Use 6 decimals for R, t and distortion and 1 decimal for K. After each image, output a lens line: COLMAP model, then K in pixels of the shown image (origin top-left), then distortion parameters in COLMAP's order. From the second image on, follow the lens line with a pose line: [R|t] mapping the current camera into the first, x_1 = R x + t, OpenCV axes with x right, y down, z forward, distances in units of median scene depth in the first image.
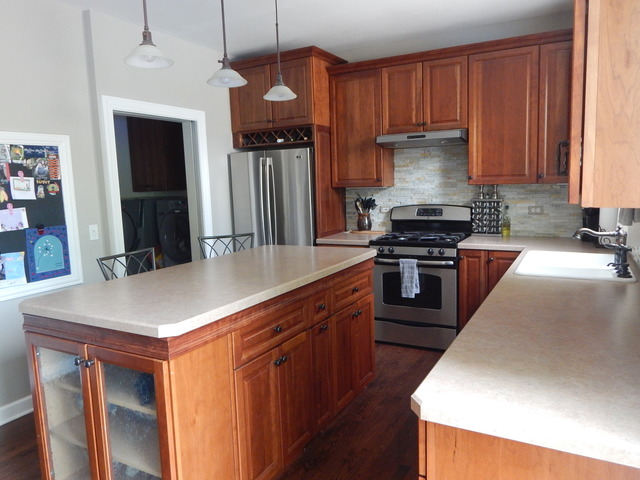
lens RADIAL K [[465.5, 0, 322.0], [0, 465.5, 240.0], [0, 0, 1]] dist [-0.008030, -0.010311]
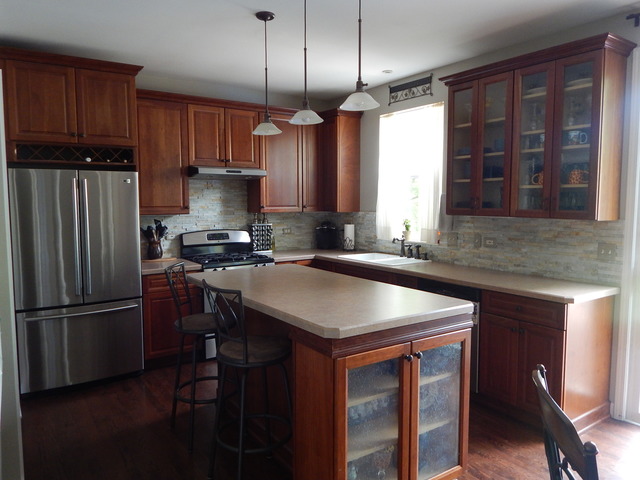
lens RADIAL K [[465.5, 0, 321.2], [0, 465.5, 238.0], [0, 0, 1]] dist [-0.008030, -0.010311]
pose [[0.449208, -0.042658, 0.892408, -0.674152], [0.104274, 0.994536, -0.004948, -0.024079], [-0.887321, 0.095278, 0.451202, 0.262531]]
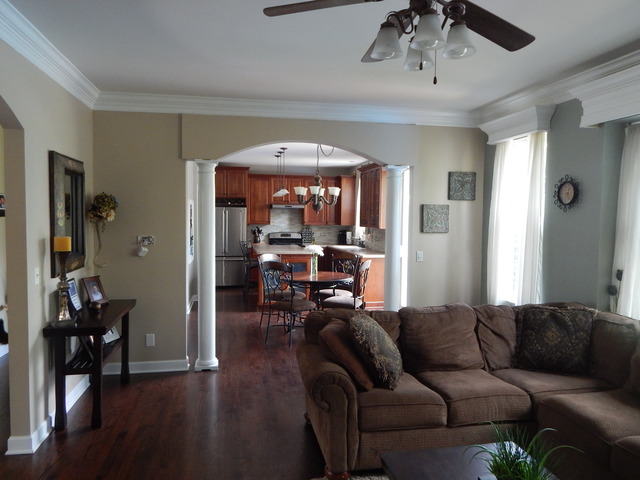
lens RADIAL K [[465.5, 0, 318.3], [0, 465.5, 240.8], [0, 0, 1]] dist [-0.008030, -0.010311]
pose [[0.764204, 0.005470, 0.644951, -1.249961], [0.049167, 0.996560, -0.066710, 0.145622], [-0.643097, 0.082691, 0.761307, -1.016490]]
